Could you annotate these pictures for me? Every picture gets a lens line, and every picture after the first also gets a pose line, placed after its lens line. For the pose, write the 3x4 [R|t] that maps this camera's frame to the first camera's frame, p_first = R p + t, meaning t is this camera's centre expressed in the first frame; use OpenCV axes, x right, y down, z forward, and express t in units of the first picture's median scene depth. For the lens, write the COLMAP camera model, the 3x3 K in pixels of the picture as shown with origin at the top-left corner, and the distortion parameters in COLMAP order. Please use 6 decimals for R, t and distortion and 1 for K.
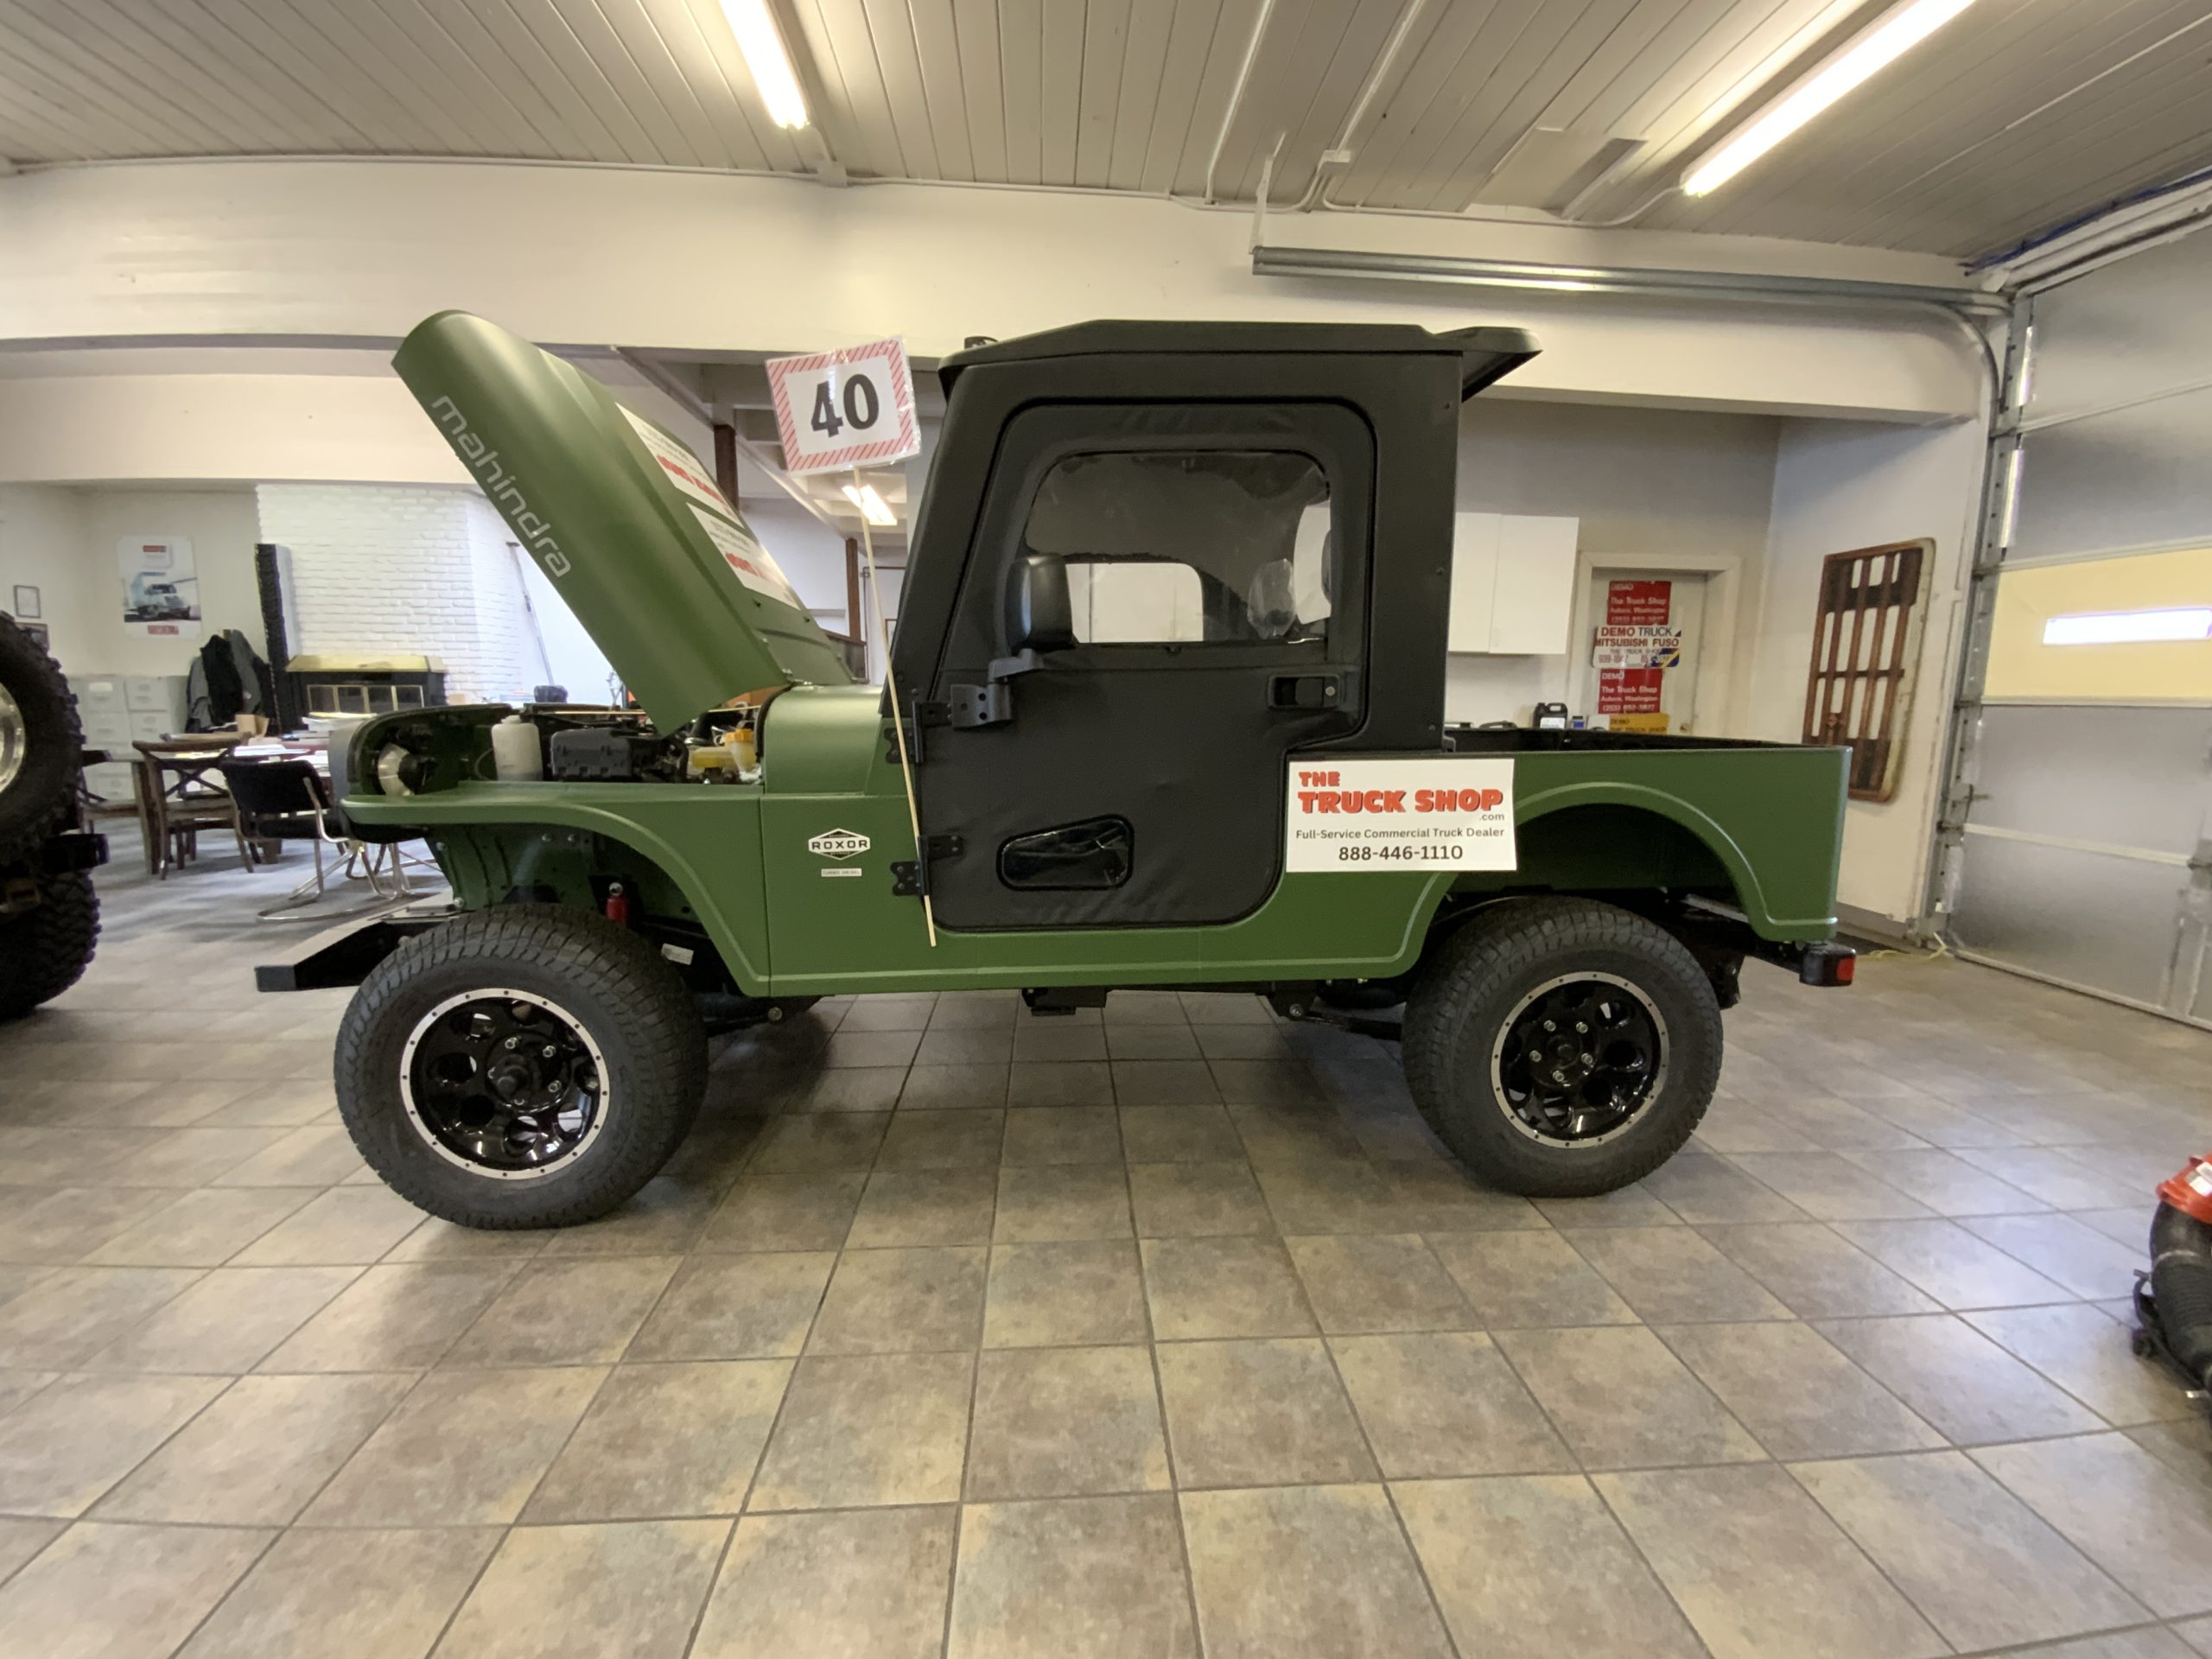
lens RADIAL K [[893.6, 0, 1107.3], [0, 893.6, 829.8], [0, 0, 1]] dist [-0.011091, 0.000142]
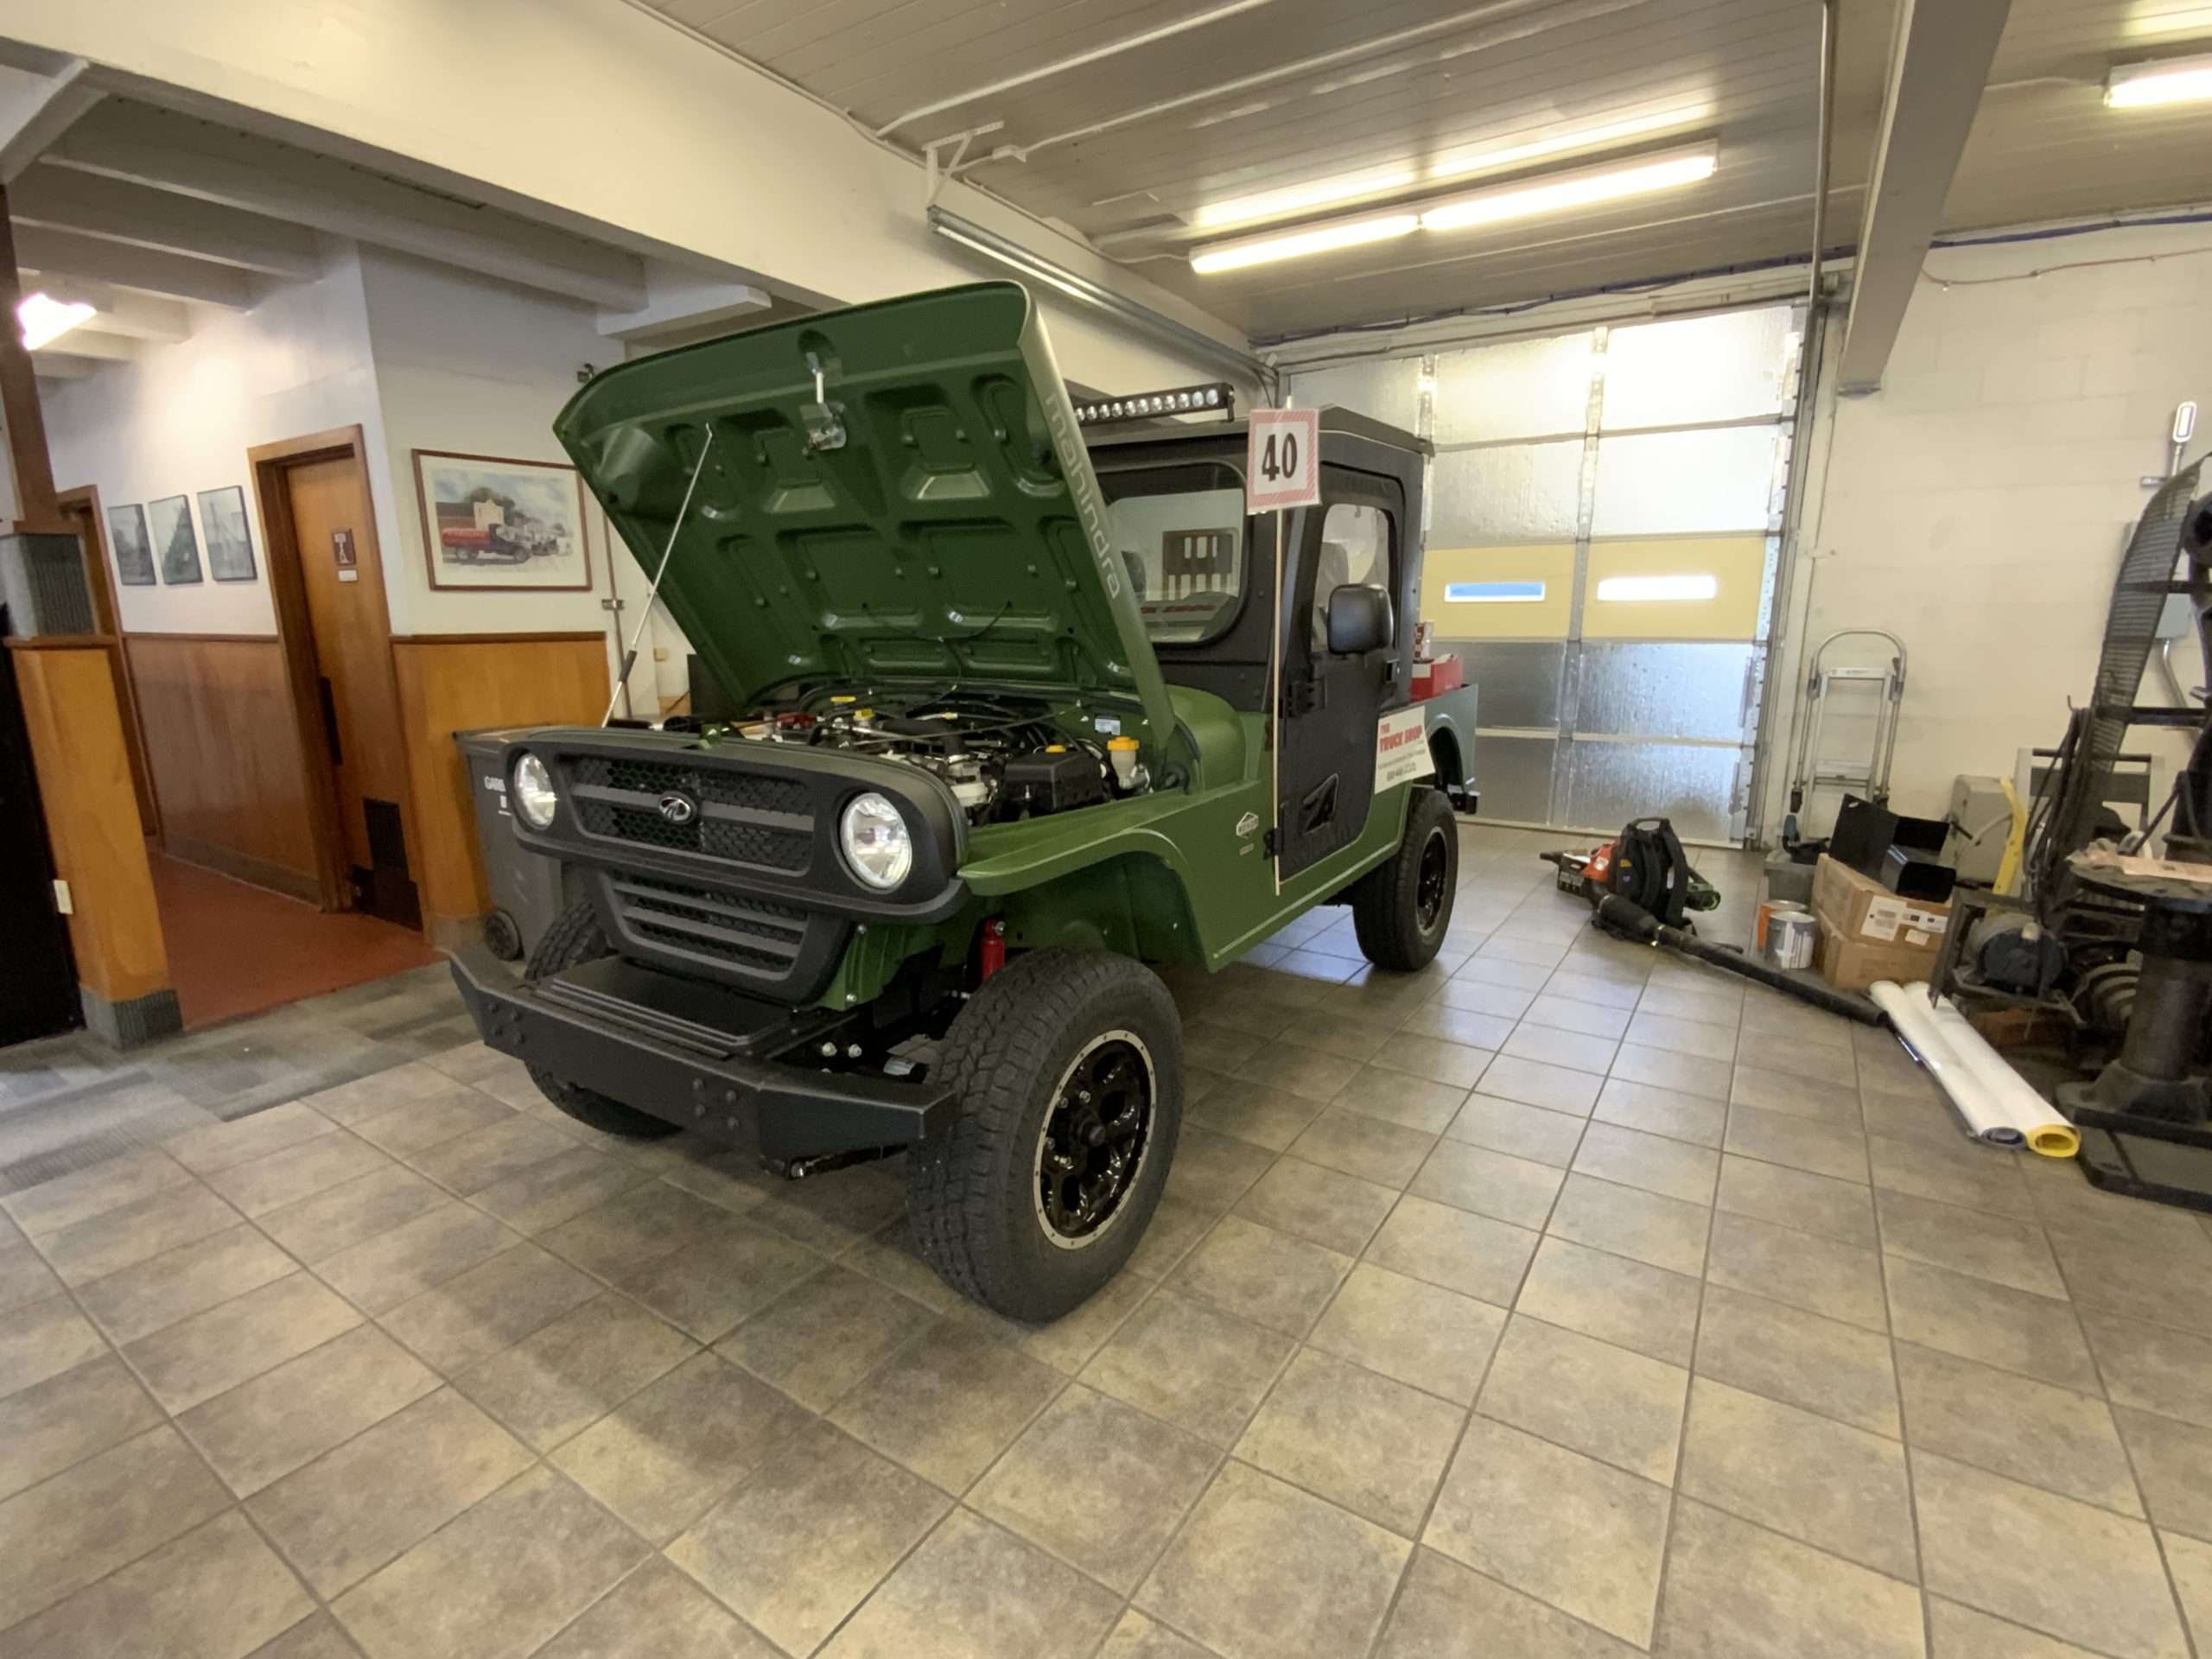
lens RADIAL K [[1037.2, 0, 1107.5], [0, 1037.2, 830.2], [0, 0, 1]] dist [0.007824, -0.000098]
pose [[0.595825, -0.174134, 0.784009, -1.417768], [0.131383, 0.984194, 0.118749, -0.154963], [-0.792295, 0.032252, 0.609286, 0.303441]]
